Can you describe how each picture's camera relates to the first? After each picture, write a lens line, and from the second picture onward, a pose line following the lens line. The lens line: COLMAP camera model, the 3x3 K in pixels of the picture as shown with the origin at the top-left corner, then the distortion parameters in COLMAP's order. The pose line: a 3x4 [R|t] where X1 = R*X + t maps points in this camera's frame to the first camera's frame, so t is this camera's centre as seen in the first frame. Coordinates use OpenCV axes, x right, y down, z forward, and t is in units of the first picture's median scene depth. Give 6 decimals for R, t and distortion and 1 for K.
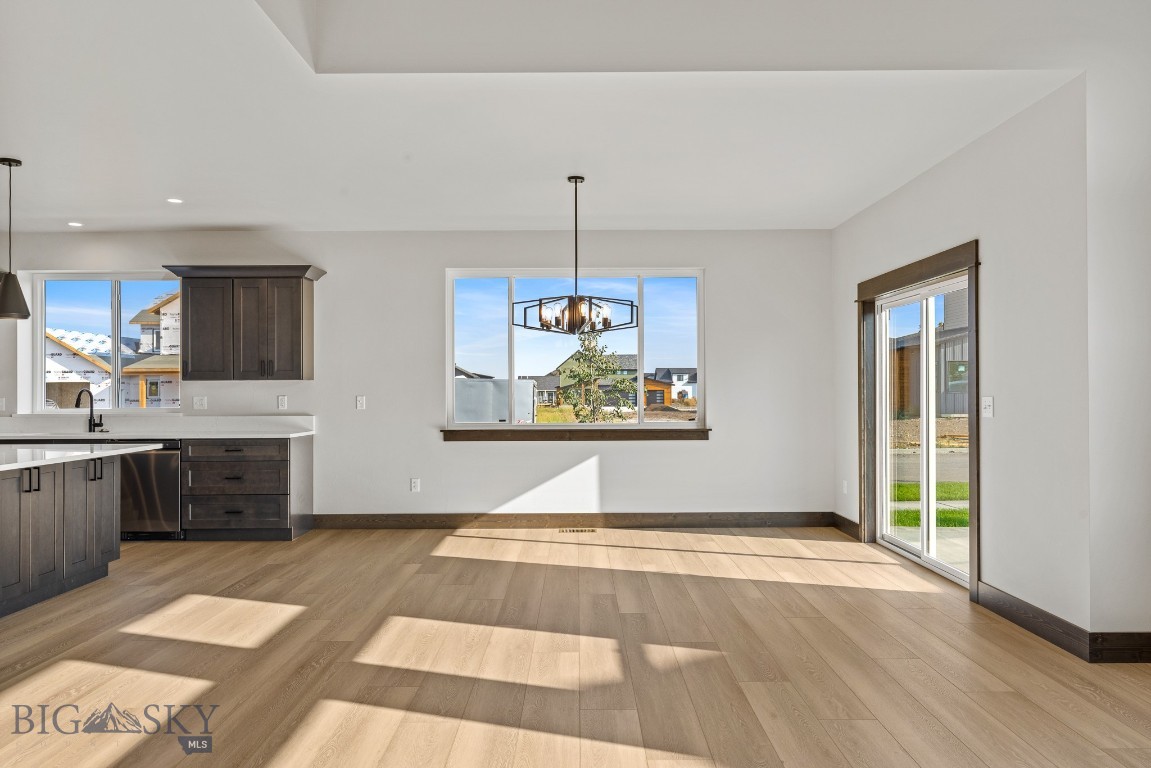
lens RADIAL K [[796.5, 0, 576.5], [0, 796.5, 385.0], [0, 0, 1]] dist [0.002202, -0.002873]
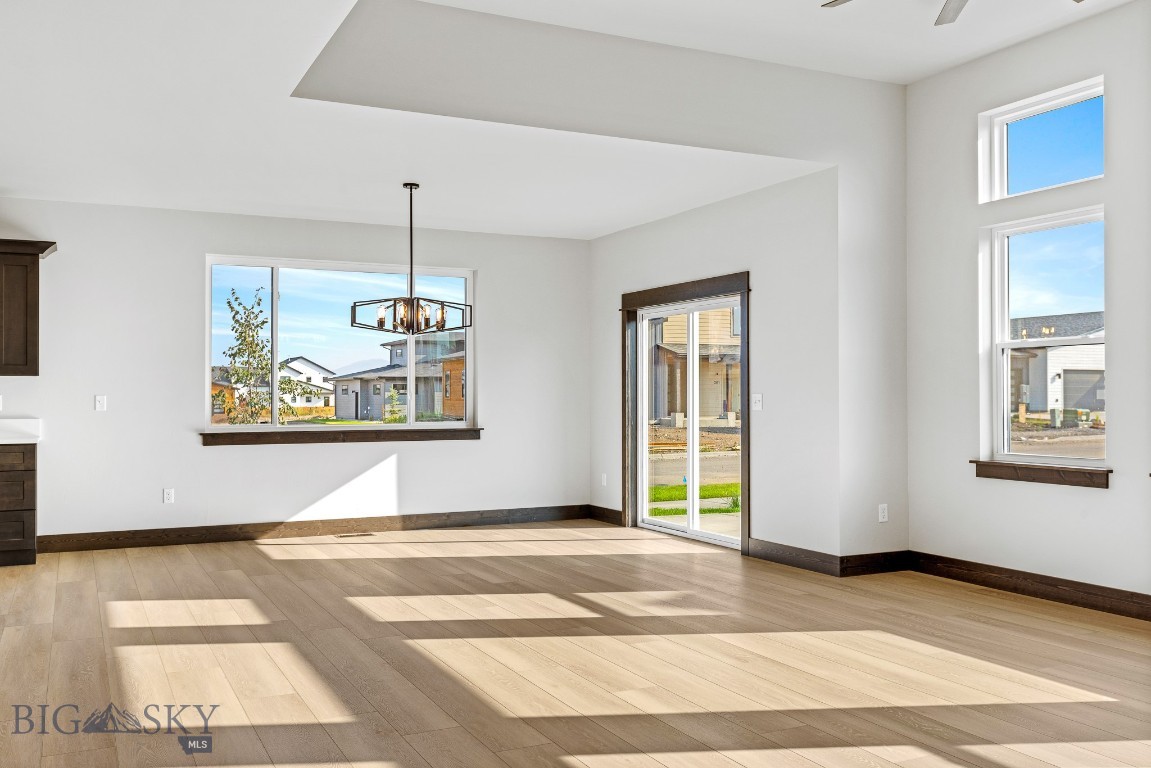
lens RADIAL K [[1023.2, 0, 577.6], [0, 1023.2, 382.7], [0, 0, 1]] dist [0.014163, -0.004638]
pose [[0.896846, 0.007211, 0.442284, -0.324735], [-0.003828, 0.999956, -0.008541, 0.008338], [-0.442326, 0.005967, 0.896834, -0.243313]]
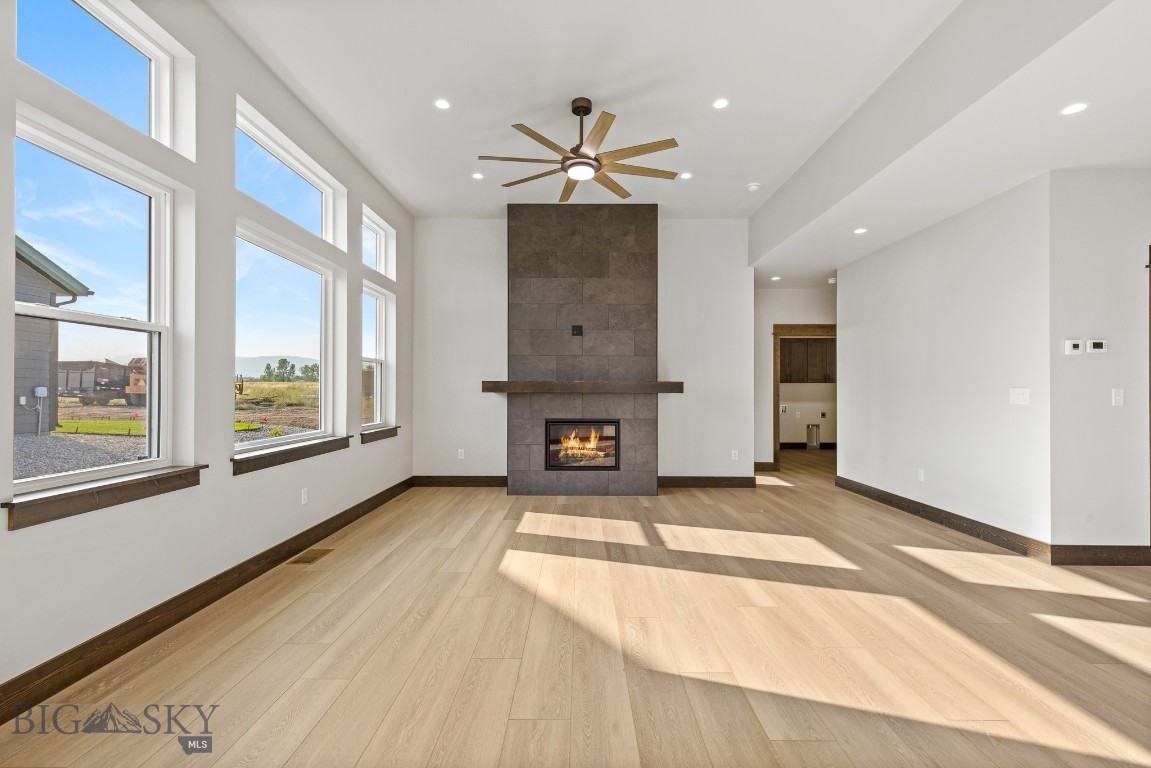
lens RADIAL K [[517.9, 0, 576.4], [0, 517.9, 386.8], [0, 0, 1]] dist [0.009467, -0.000158]
pose [[-0.999968, 0.001788, 0.007823, 0.131956], [0.001691, 0.999921, -0.012490, 0.013460], [-0.007845, -0.012477, -0.999891, 0.737031]]
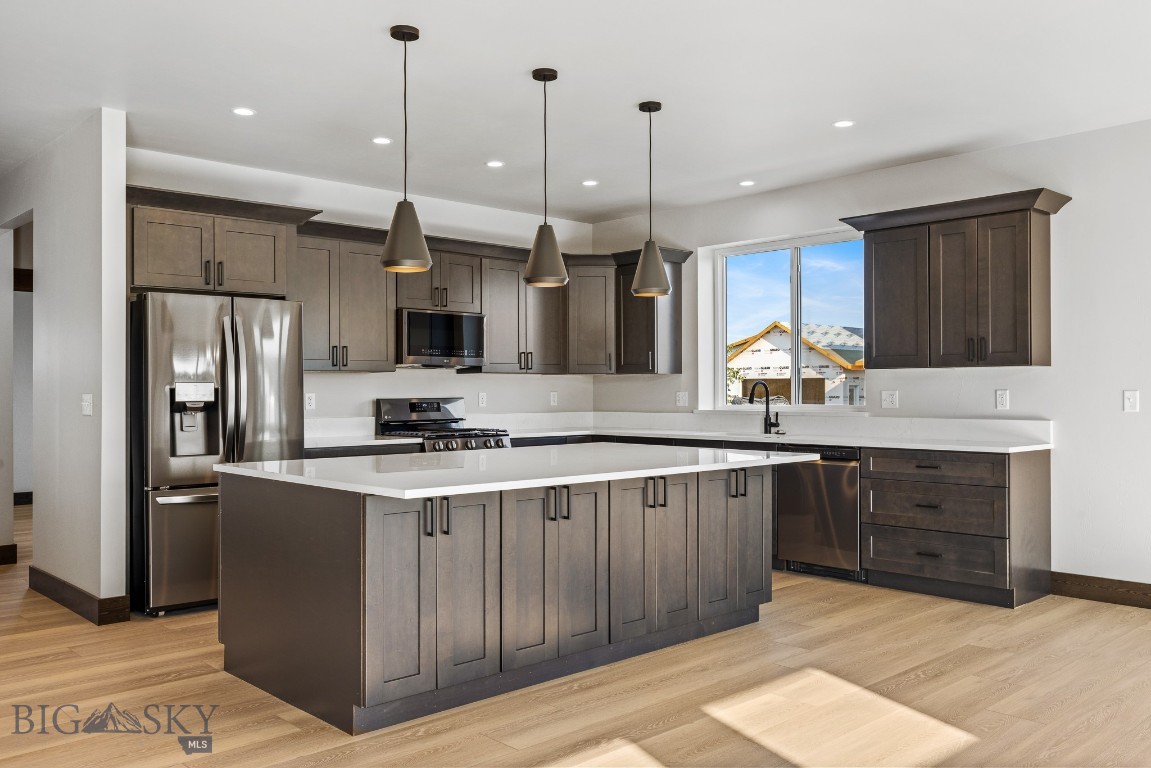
lens RADIAL K [[940.9, 0, 577.0], [0, 940.9, 382.4], [0, 0, 1]] dist [0.000537, 0.005508]
pose [[0.683239, -0.004119, -0.730183, -0.034297], [0.005016, 0.999987, -0.000948, 0.006610], [0.730177, -0.003015, 0.683251, 0.204569]]
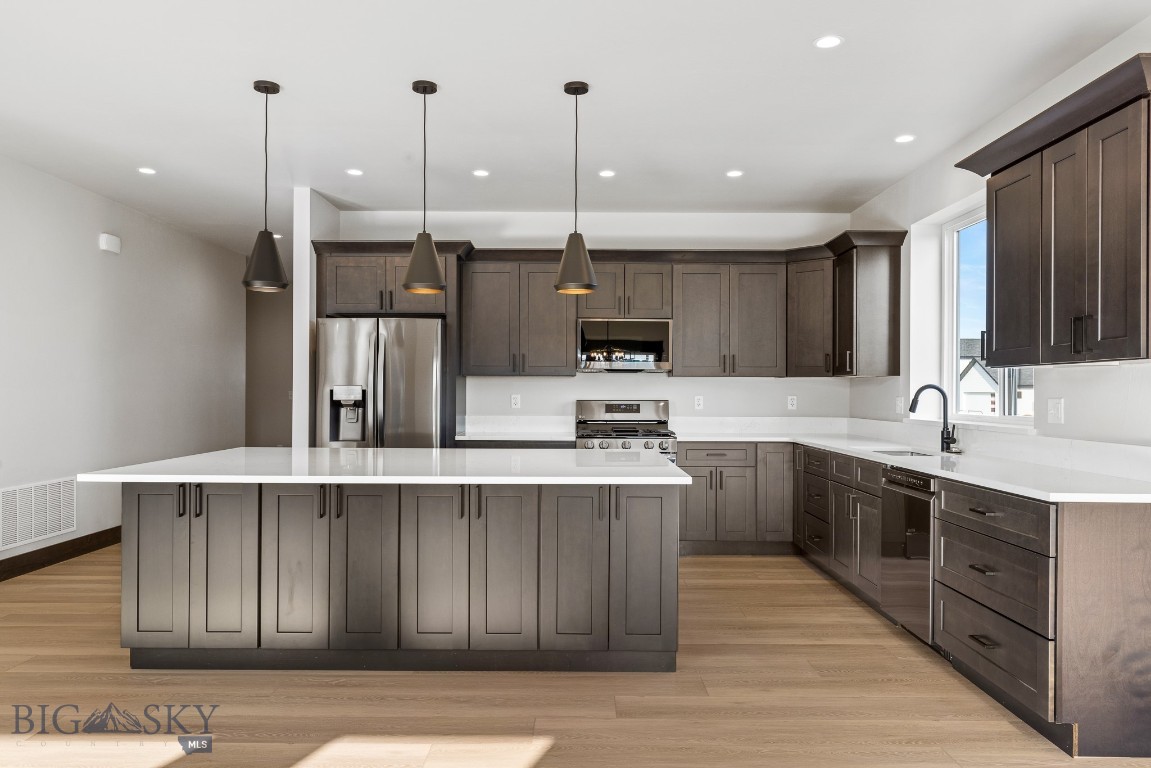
lens RADIAL K [[796.5, 0, 580.0], [0, 796.5, 393.3], [0, 0, 1]] dist [0.002202, -0.002873]
pose [[-0.000856, 0.007042, -0.999975, 0.044939], [0.001697, 0.999974, 0.007040, 0.007579], [0.999998, -0.001691, -0.000868, 0.753071]]
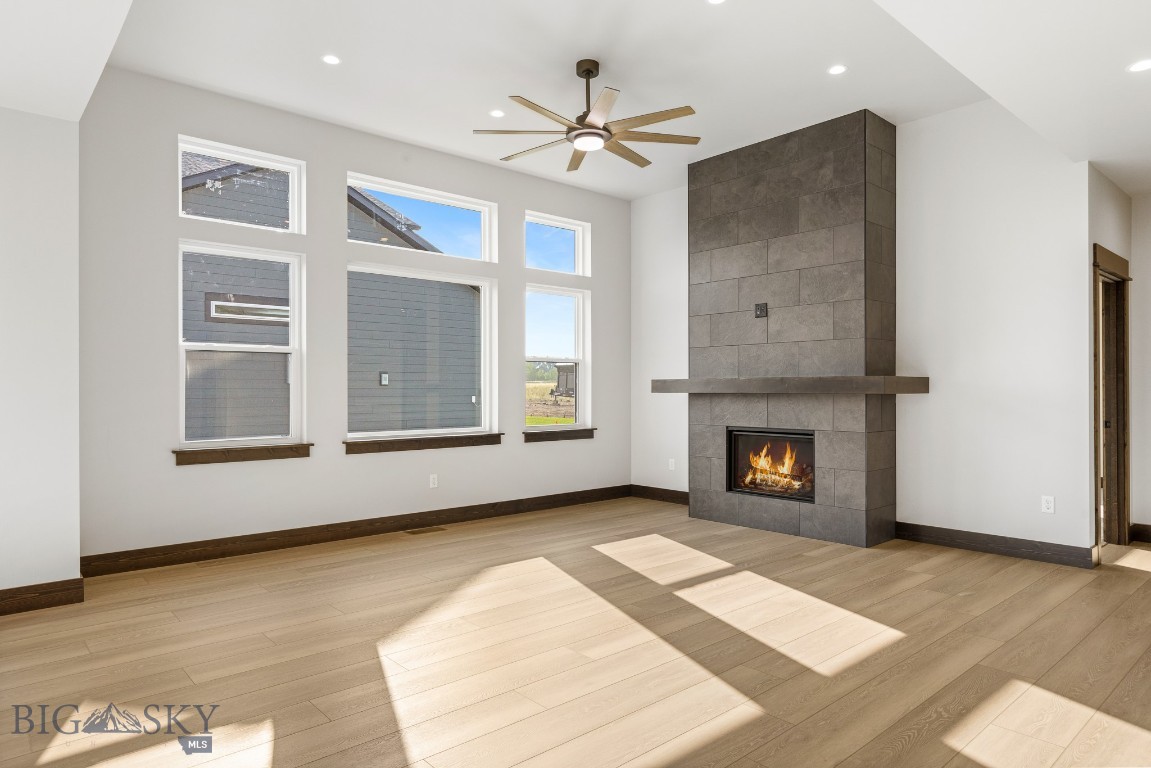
lens RADIAL K [[689.7, 0, 575.7], [0, 689.7, 387.8], [0, 0, 1]] dist [0.005946, 0.001129]
pose [[-0.660987, 0.007450, 0.750360, -0.367940], [0.000843, 0.999957, -0.009186, 0.013703], [-0.750397, -0.005439, -0.660965, 0.618219]]
